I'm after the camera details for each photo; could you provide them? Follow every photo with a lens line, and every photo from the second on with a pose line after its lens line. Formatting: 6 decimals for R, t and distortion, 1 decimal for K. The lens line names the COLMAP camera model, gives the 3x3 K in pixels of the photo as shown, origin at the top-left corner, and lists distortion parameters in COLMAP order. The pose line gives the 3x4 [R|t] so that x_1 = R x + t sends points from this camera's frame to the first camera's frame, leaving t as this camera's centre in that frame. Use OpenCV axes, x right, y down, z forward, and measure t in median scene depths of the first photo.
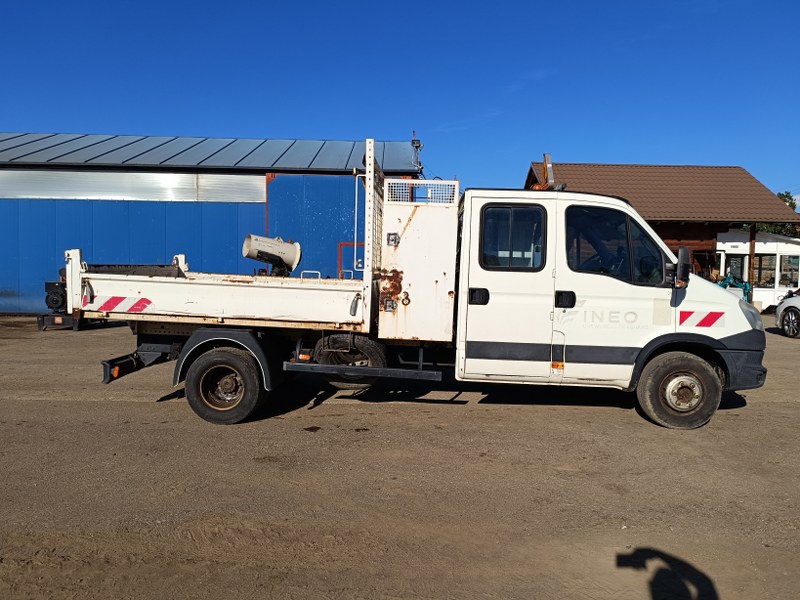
lens RADIAL K [[558.9, 0, 400.9], [0, 558.9, 297.0], [0, 0, 1]] dist [0.010437, 0.000315]
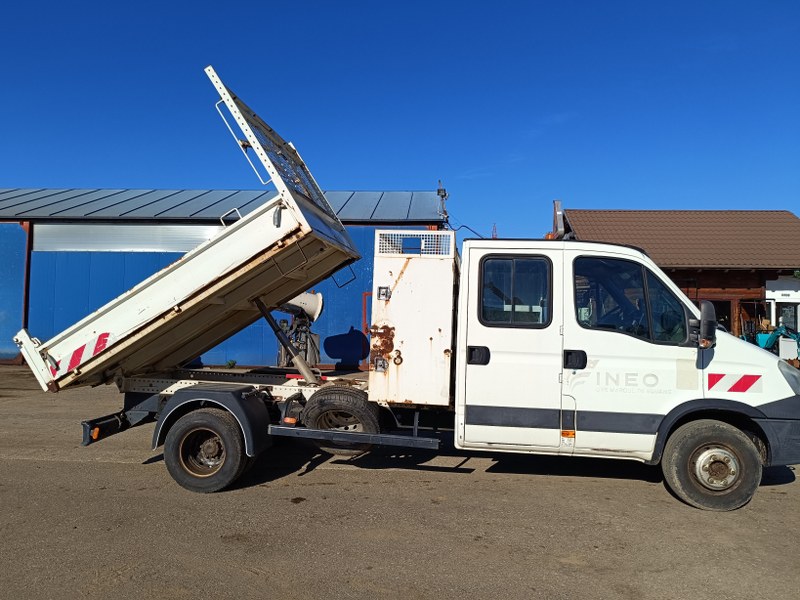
lens RADIAL K [[557.0, 0, 400.0], [0, 557.0, 300.0], [0, 0, 1]] dist [0.032628, -0.033741]
pose [[0.997328, -0.002615, -0.073012, 0.077322], [-0.003190, 0.996848, -0.079273, -0.018128], [0.072989, 0.079294, 0.994176, 0.077052]]
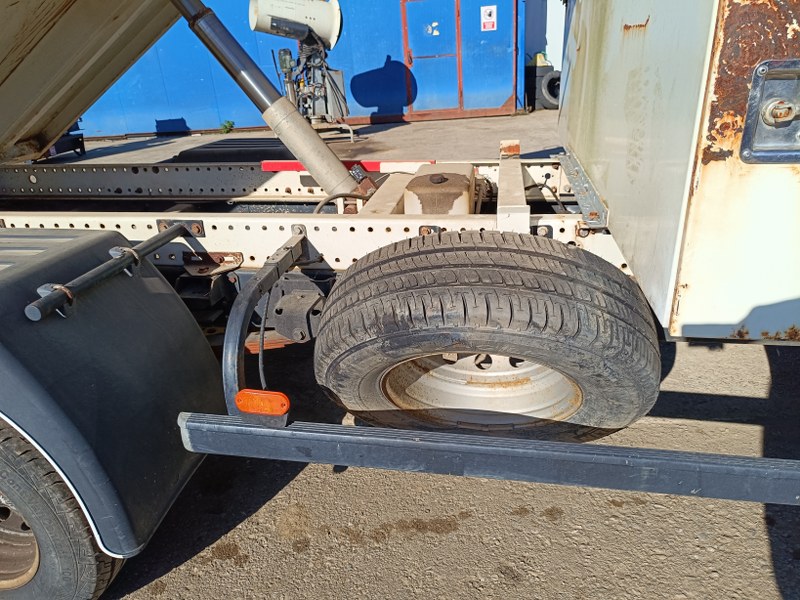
lens RADIAL K [[558.9, 0, 400.9], [0, 558.9, 297.0], [0, 0, 1]] dist [0.010437, 0.000315]
pose [[0.990001, -0.028493, -0.138153, -0.094166], [0.075396, 0.934636, 0.347522, 0.003638], [0.119221, -0.354463, 0.927439, 0.839014]]
